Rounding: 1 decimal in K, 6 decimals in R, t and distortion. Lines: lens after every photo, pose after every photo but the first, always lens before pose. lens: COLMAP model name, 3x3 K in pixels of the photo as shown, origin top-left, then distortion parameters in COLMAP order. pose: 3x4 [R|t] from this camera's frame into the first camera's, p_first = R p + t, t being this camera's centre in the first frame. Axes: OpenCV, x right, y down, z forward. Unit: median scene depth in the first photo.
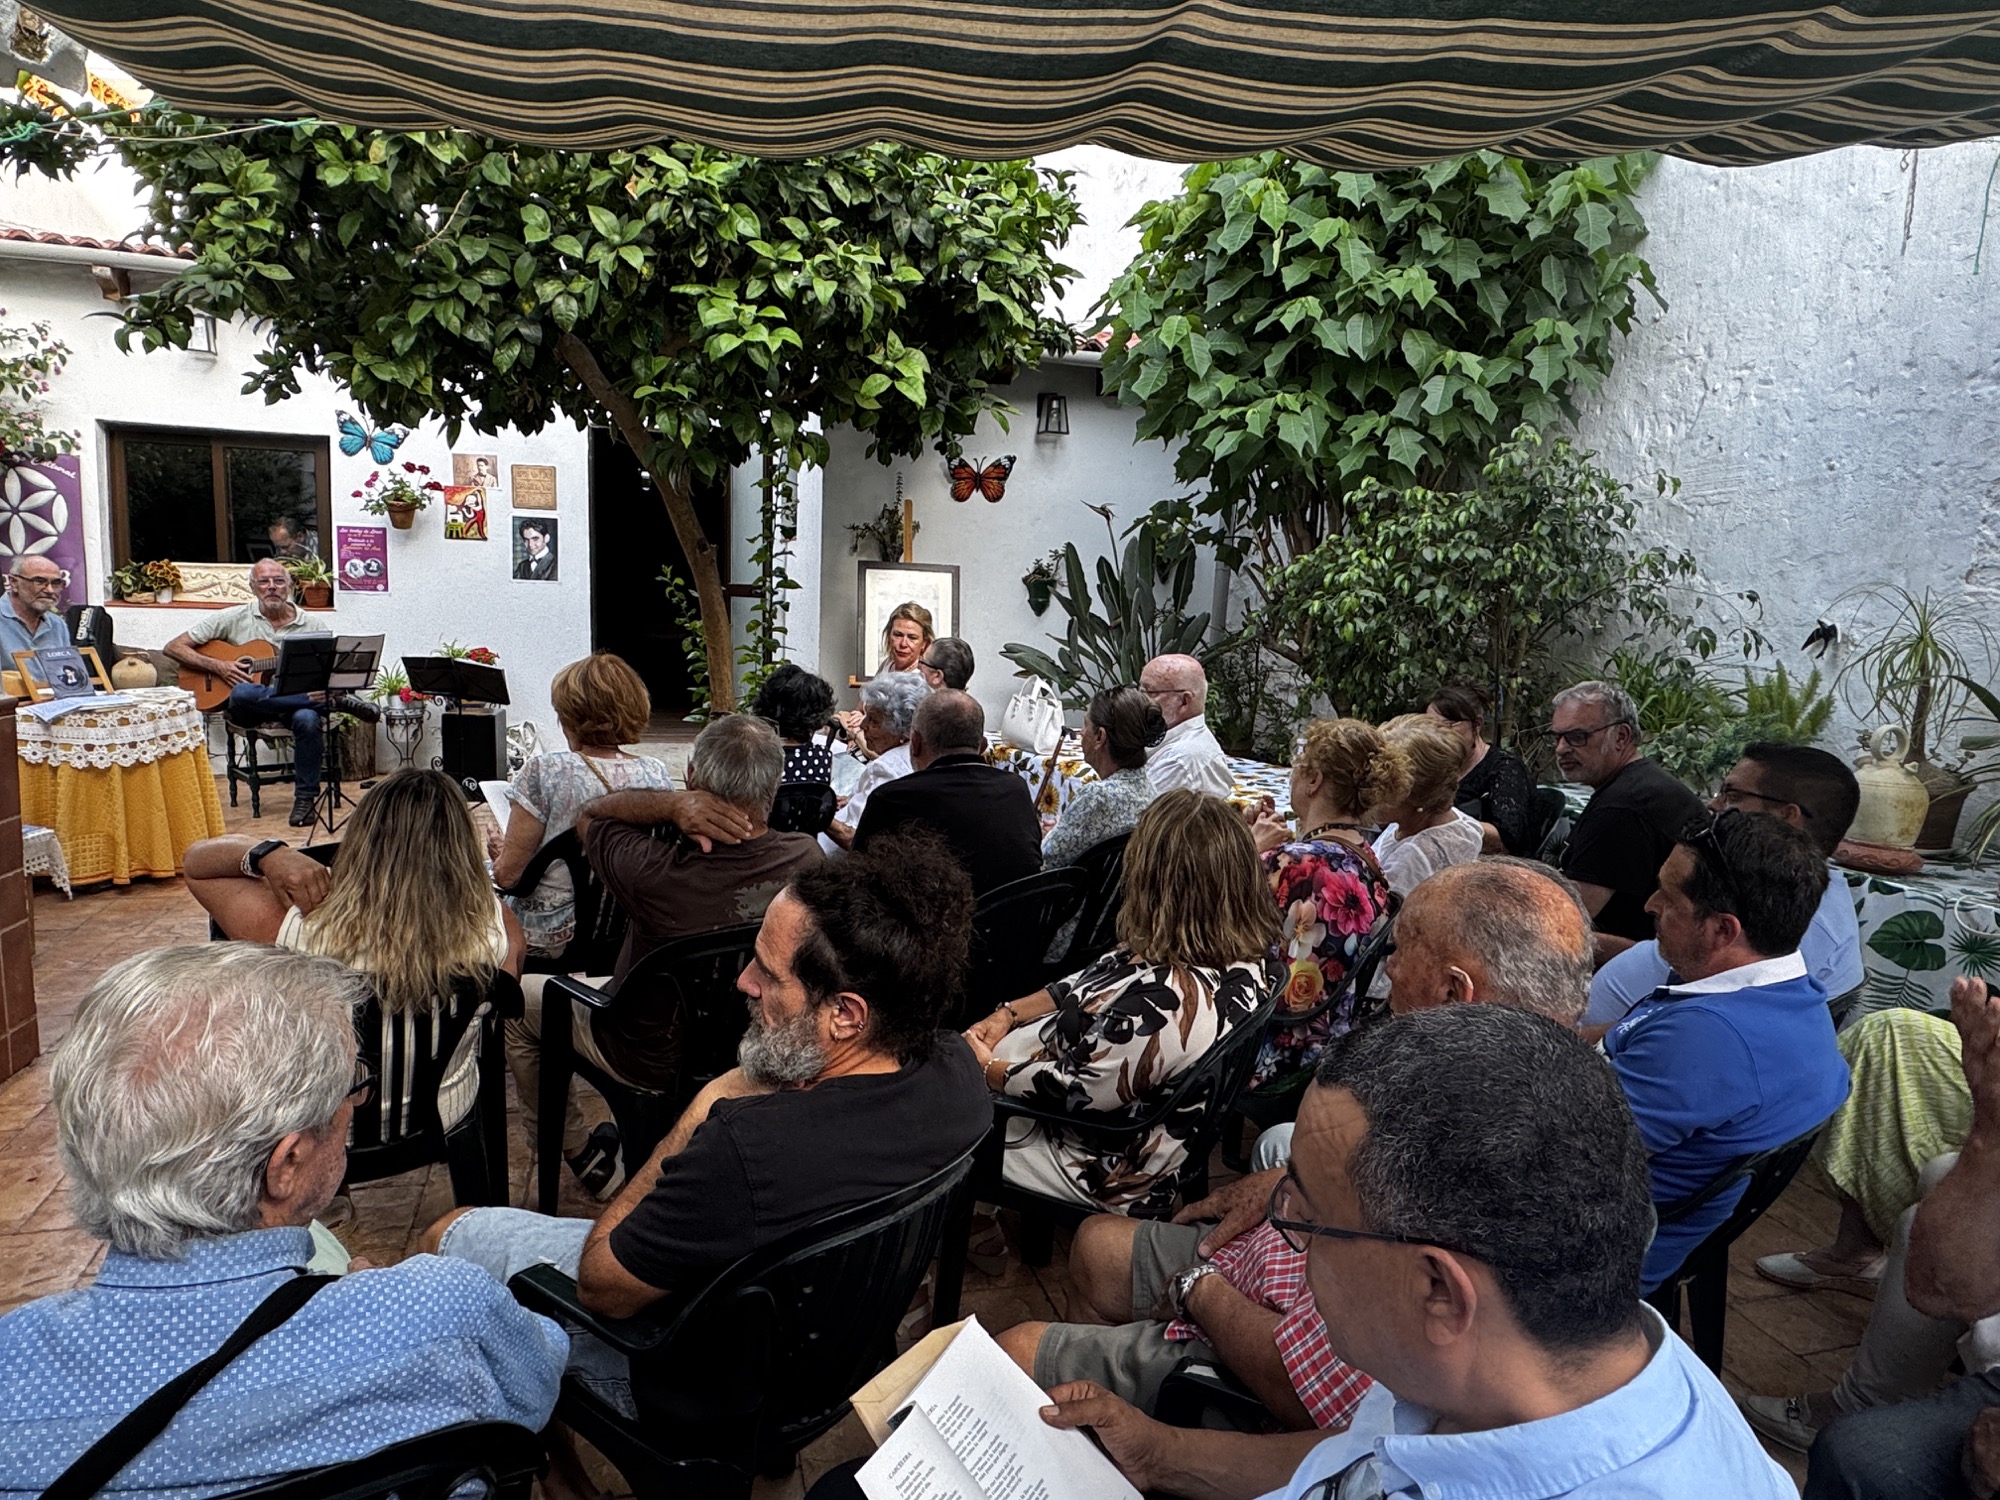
lens RADIAL K [[1213.6, 0, 982.7], [0, 1213.6, 757.4], [0, 0, 1]] dist [0.001843, 0.001320]
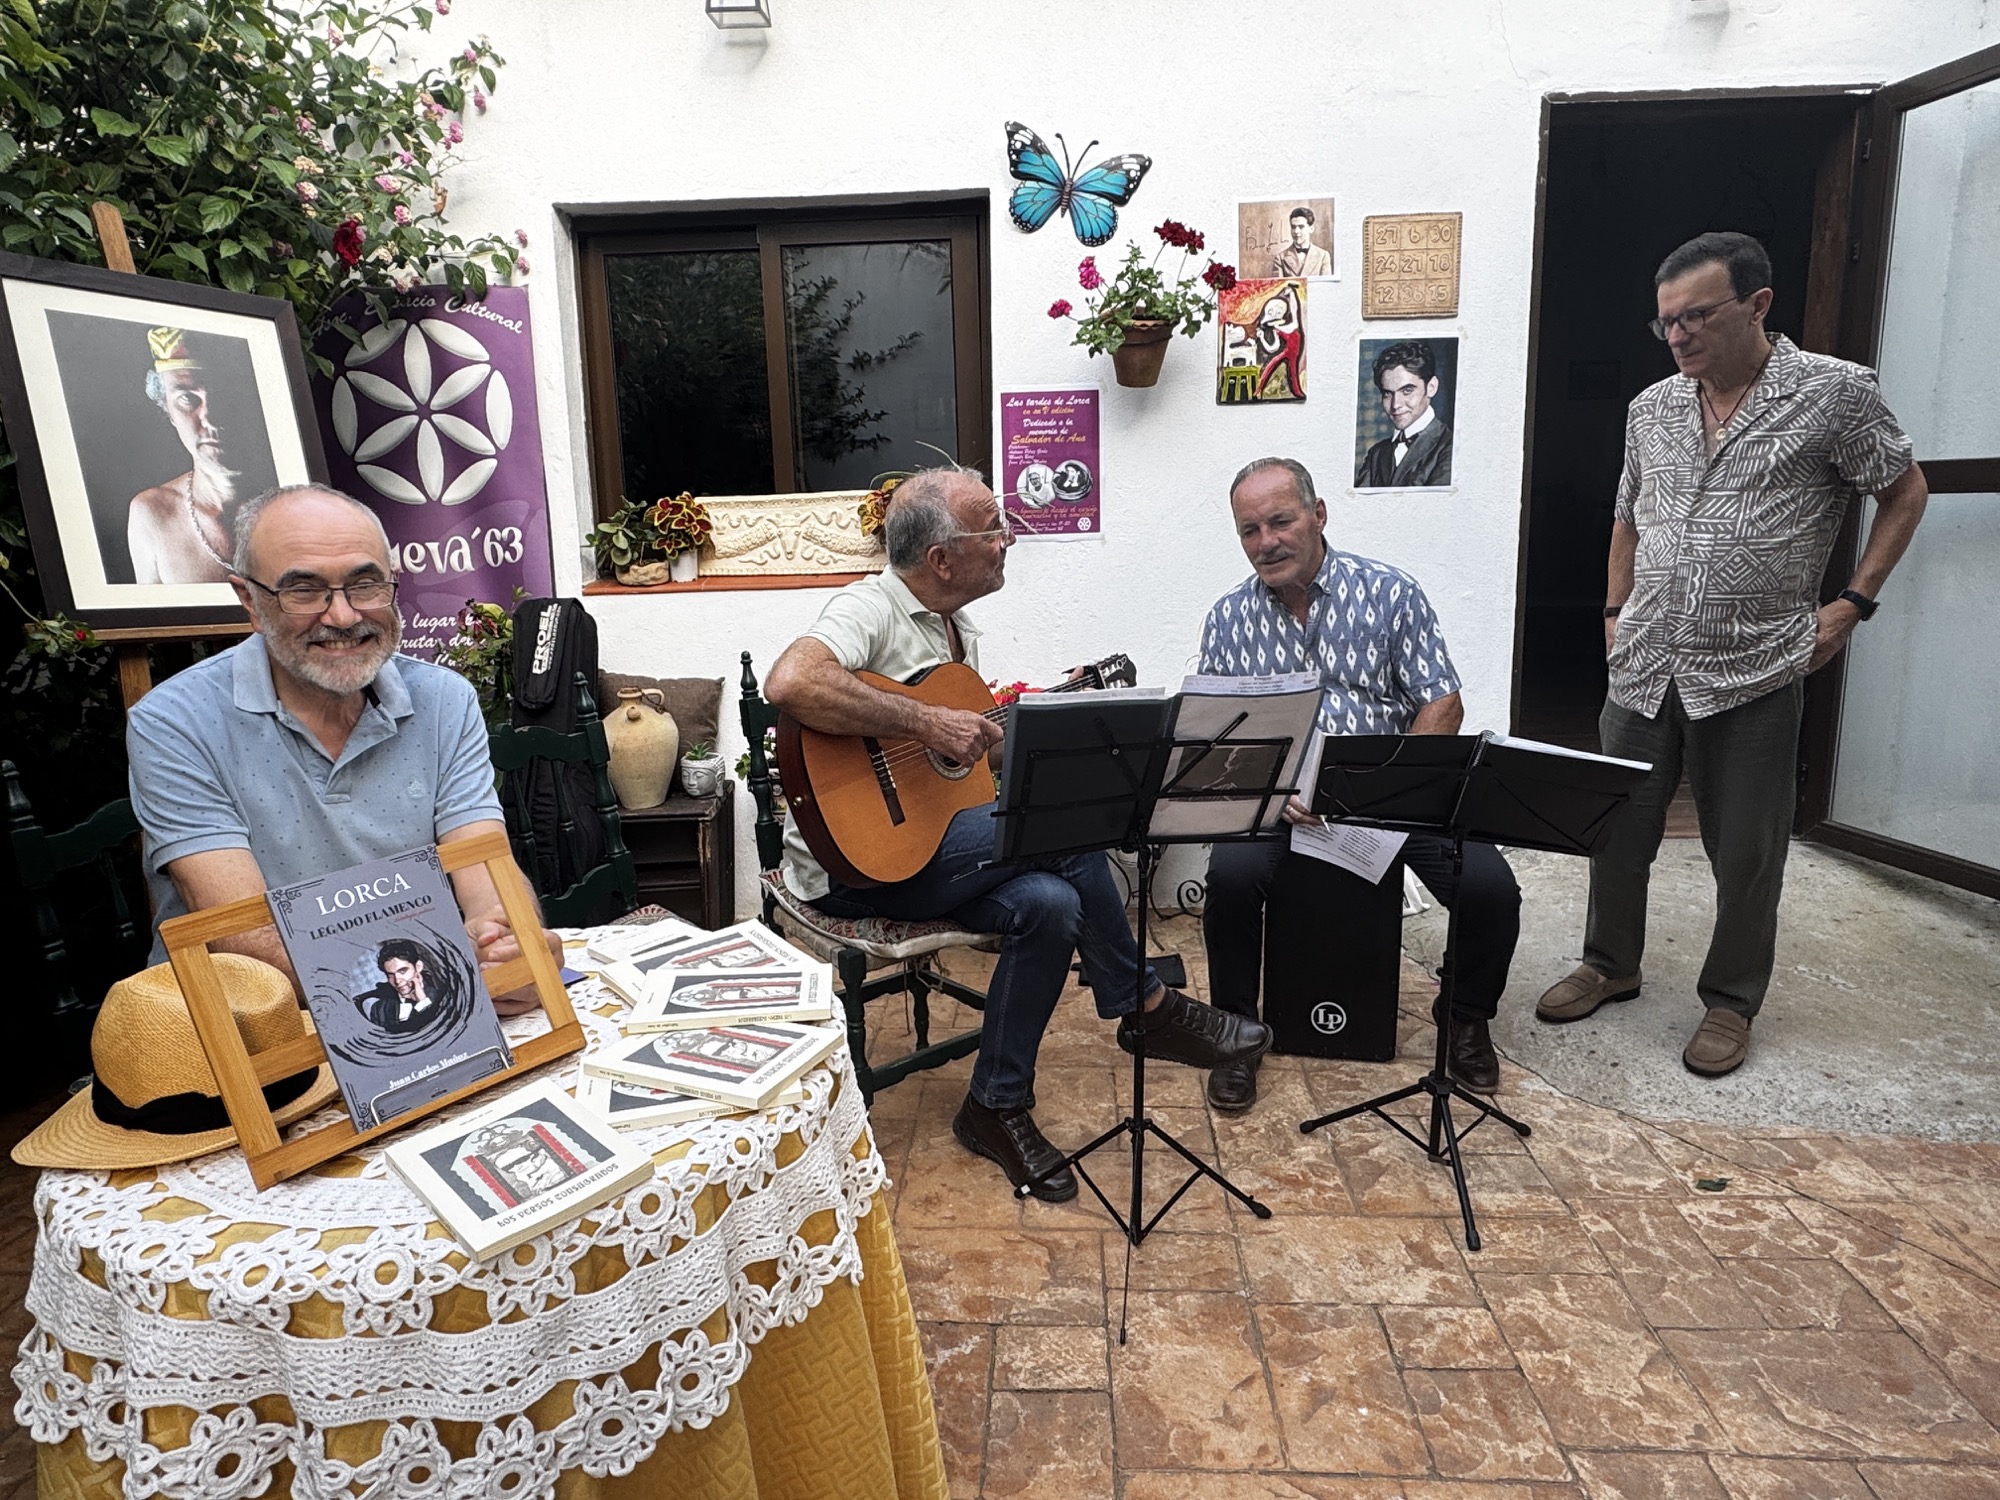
lens RADIAL K [[1245.8, 0, 975.1], [0, 1245.8, 758.0], [0, 0, 1]] dist [-0.001332, 0.003786]
pose [[0.939739, 0.004811, -0.341859, -0.390610], [0.017636, 0.997888, 0.062524, -0.085488], [0.341438, -0.064785, 0.937669, 0.562725]]
